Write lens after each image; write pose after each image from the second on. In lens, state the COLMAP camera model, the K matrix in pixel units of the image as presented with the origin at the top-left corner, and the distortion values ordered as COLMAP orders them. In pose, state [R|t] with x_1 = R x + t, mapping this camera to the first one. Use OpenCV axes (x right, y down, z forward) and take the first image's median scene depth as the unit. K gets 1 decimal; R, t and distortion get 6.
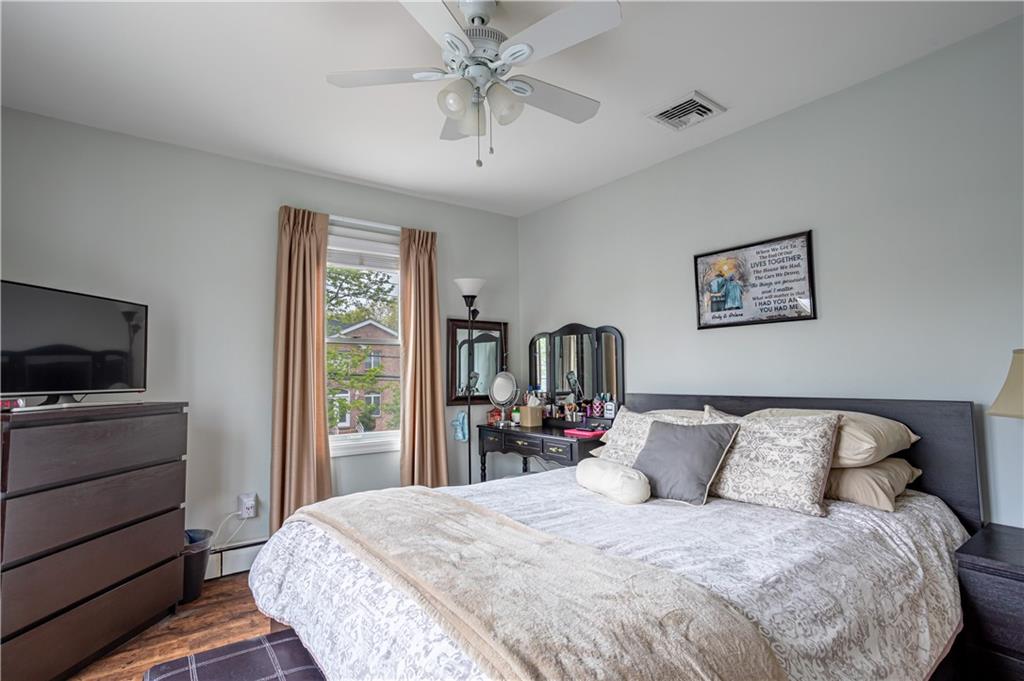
lens RADIAL K [[512.1, 0, 509.4], [0, 512.1, 344.4], [0, 0, 1]] dist [-0.056789, 0.036982]
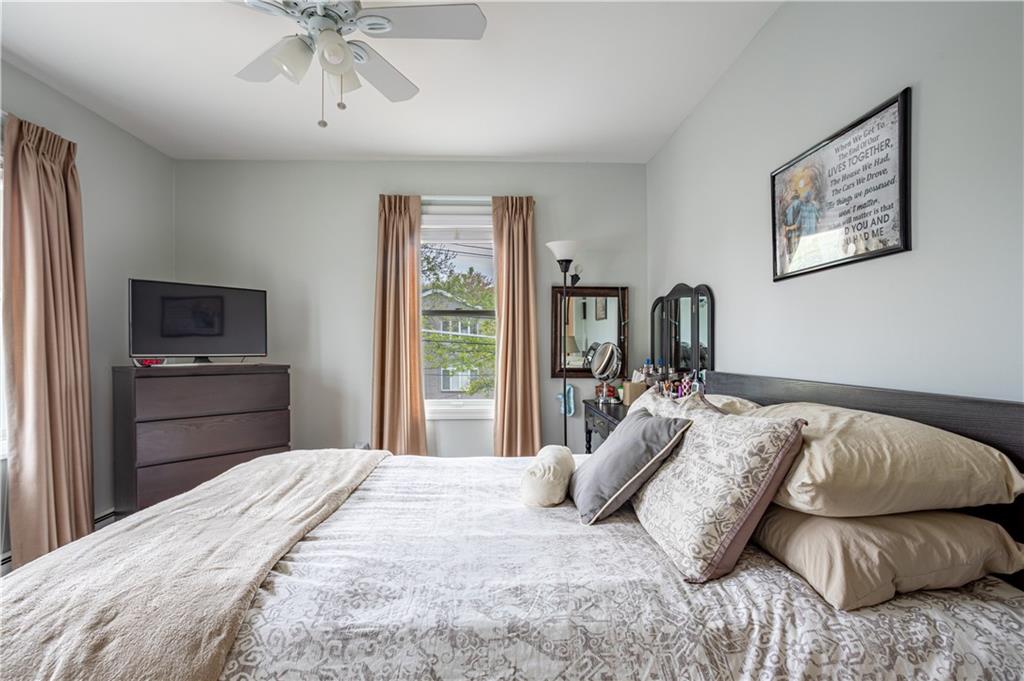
lens RADIAL K [[506.2, 0, 515.9], [0, 506.2, 355.1], [0, 0, 1]] dist [-0.052549, 0.032355]
pose [[0.822760, 0.018241, -0.568096, 0.471893], [0.025251, 0.997325, 0.068592, 0.014250], [0.567828, -0.070780, 0.820099, 0.243746]]
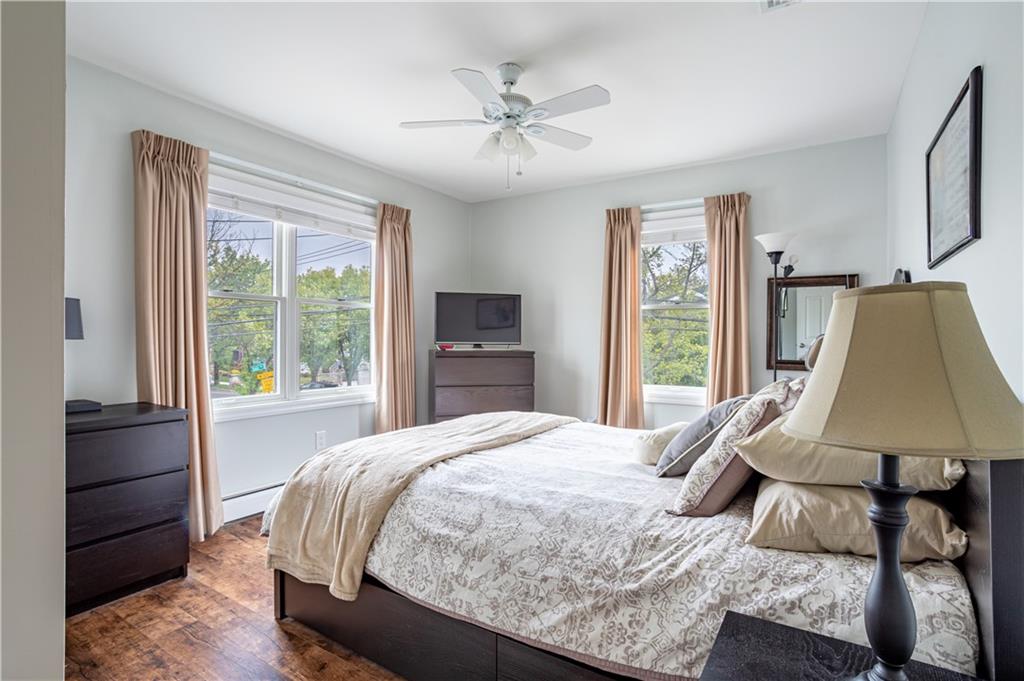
lens RADIAL K [[512.1, 0, 509.4], [0, 512.1, 344.4], [0, 0, 1]] dist [-0.056789, 0.036982]
pose [[0.346075, 0.024493, -0.937887, 0.781328], [0.045696, 0.998033, 0.042925, 0.012997], [0.937093, -0.057713, 0.344275, 0.291981]]
